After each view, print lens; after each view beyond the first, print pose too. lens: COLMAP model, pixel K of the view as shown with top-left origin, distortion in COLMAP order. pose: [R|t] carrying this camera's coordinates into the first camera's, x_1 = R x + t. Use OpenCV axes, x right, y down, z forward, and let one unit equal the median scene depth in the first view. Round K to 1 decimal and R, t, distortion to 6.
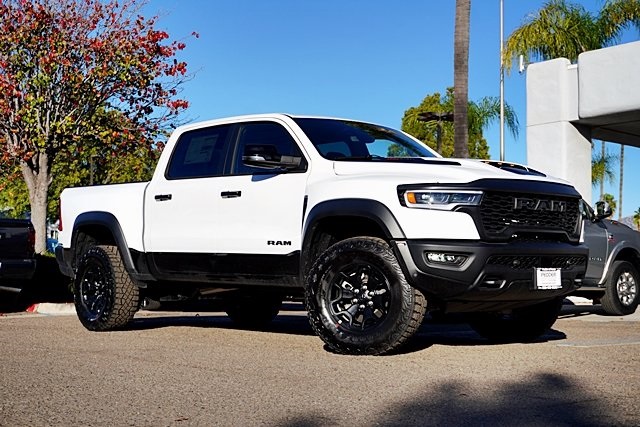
lens RADIAL K [[967.9, 0, 320.0], [0, 967.9, 213.5], [0, 0, 1]] dist [0.014766, 0.002634]
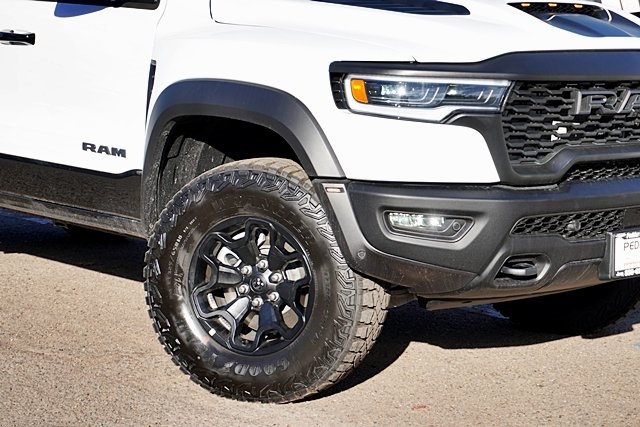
lens RADIAL K [[1507.9, 0, 320.0], [0, 1507.9, 213.5], [0, 0, 1]] dist [-0.007299, 0.395080]
pose [[0.999696, 0.016266, 0.018519, 0.059752], [-0.019308, 0.983818, 0.178126, -0.084088], [-0.015322, -0.178430, 0.983833, 0.252236]]
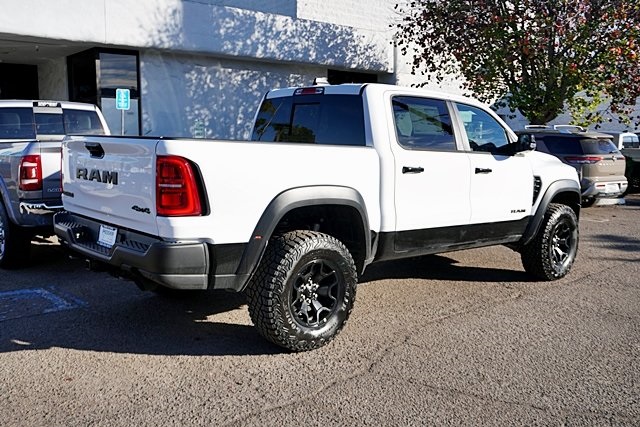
lens RADIAL K [[623.2, 0, 320.0], [0, 623.2, 213.5], [0, 0, 1]] dist [-0.017244, -0.007927]
pose [[0.003564, -0.122264, 0.992491, -0.947943], [-0.077407, 0.989486, 0.122171, -0.051804], [-0.996993, -0.077261, -0.005938, 1.381418]]
